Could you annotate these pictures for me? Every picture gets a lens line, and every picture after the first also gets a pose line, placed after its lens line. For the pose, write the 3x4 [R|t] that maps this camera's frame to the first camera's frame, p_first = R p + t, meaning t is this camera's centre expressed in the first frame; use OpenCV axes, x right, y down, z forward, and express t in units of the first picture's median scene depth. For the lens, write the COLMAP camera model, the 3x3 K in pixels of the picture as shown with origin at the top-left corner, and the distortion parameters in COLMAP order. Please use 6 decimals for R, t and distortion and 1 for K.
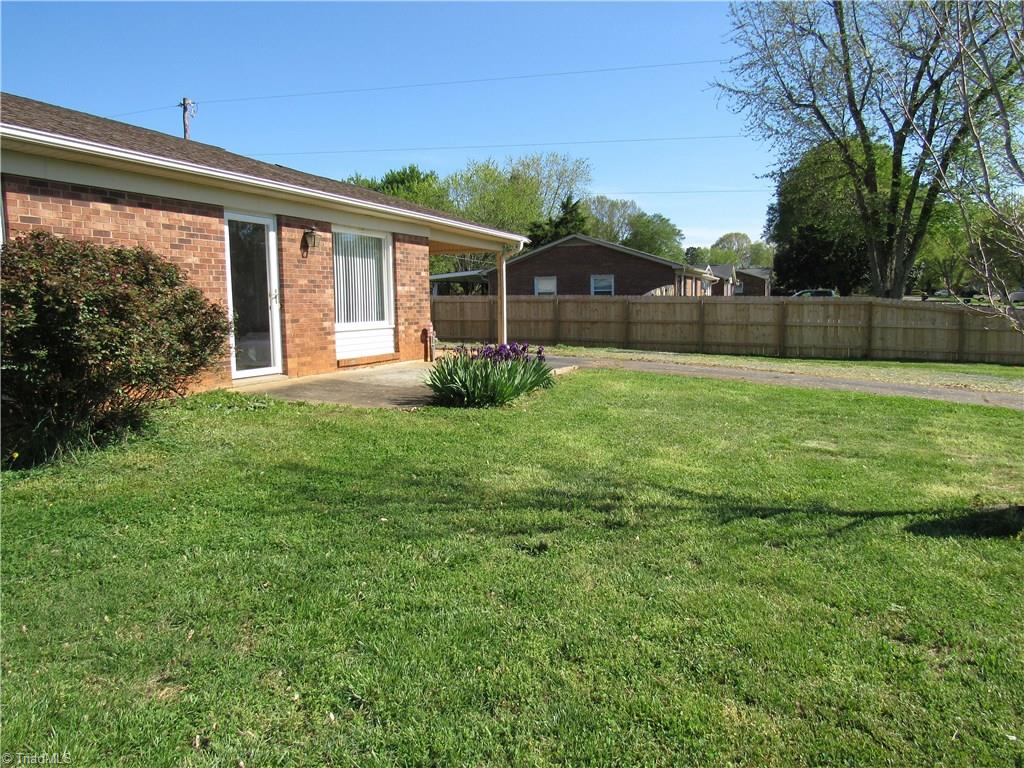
lens RADIAL K [[735.8, 0, 514.9], [0, 735.8, 383.7], [0, 0, 1]] dist [-0.033684, 0.014832]
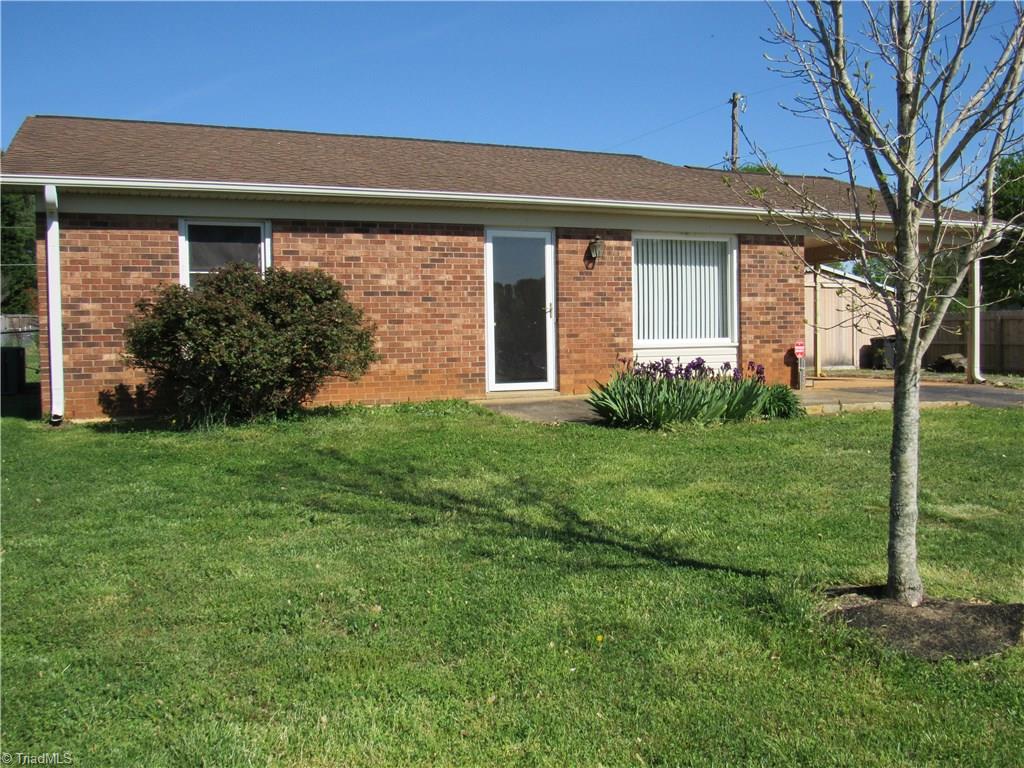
lens RADIAL K [[951.7, 0, 512.9], [0, 951.7, 381.2], [0, 0, 1]] dist [-0.043989, 0.000000]
pose [[0.714341, 0.029459, -0.699178, 0.503498], [-0.066883, 0.997414, -0.026309, 0.011190], [0.696595, 0.065557, 0.714464, 0.062117]]
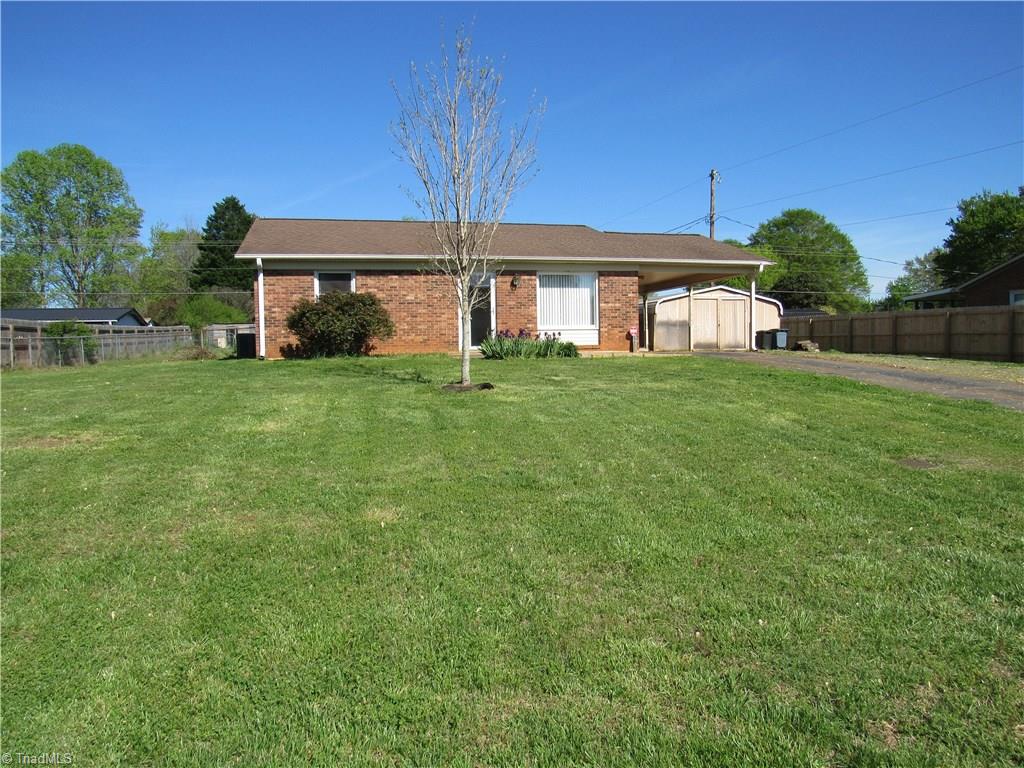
lens RADIAL K [[735.8, 0, 510.1], [0, 735.8, 385.3], [0, 0, 1]] dist [-0.033684, 0.014832]
pose [[0.585091, 0.041366, -0.809912, 1.268571], [-0.077095, 0.997012, -0.004772, 0.084108], [0.807295, 0.065232, 0.586532, -0.116823]]
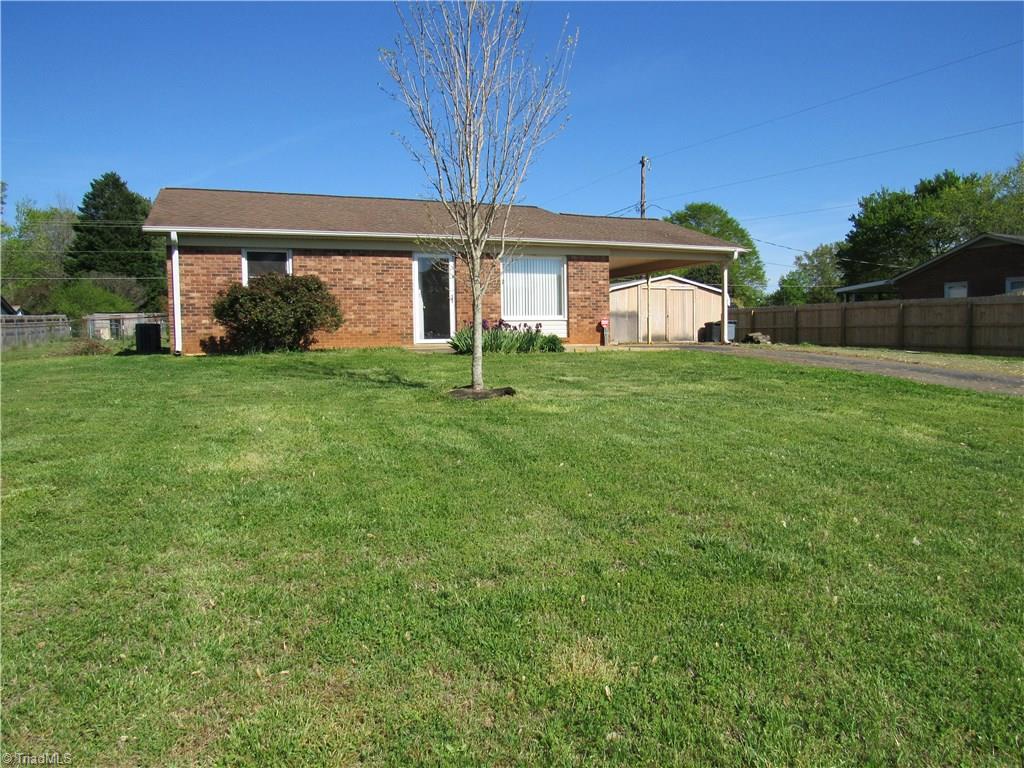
lens RADIAL K [[735.8, 0, 511.1], [0, 735.8, 384.2], [0, 0, 1]] dist [-0.033684, 0.014832]
pose [[0.693894, 0.044706, -0.718688, 0.989916], [-0.068852, 0.997617, -0.004420, 0.077935], [0.716778, 0.052550, 0.695318, -0.099397]]
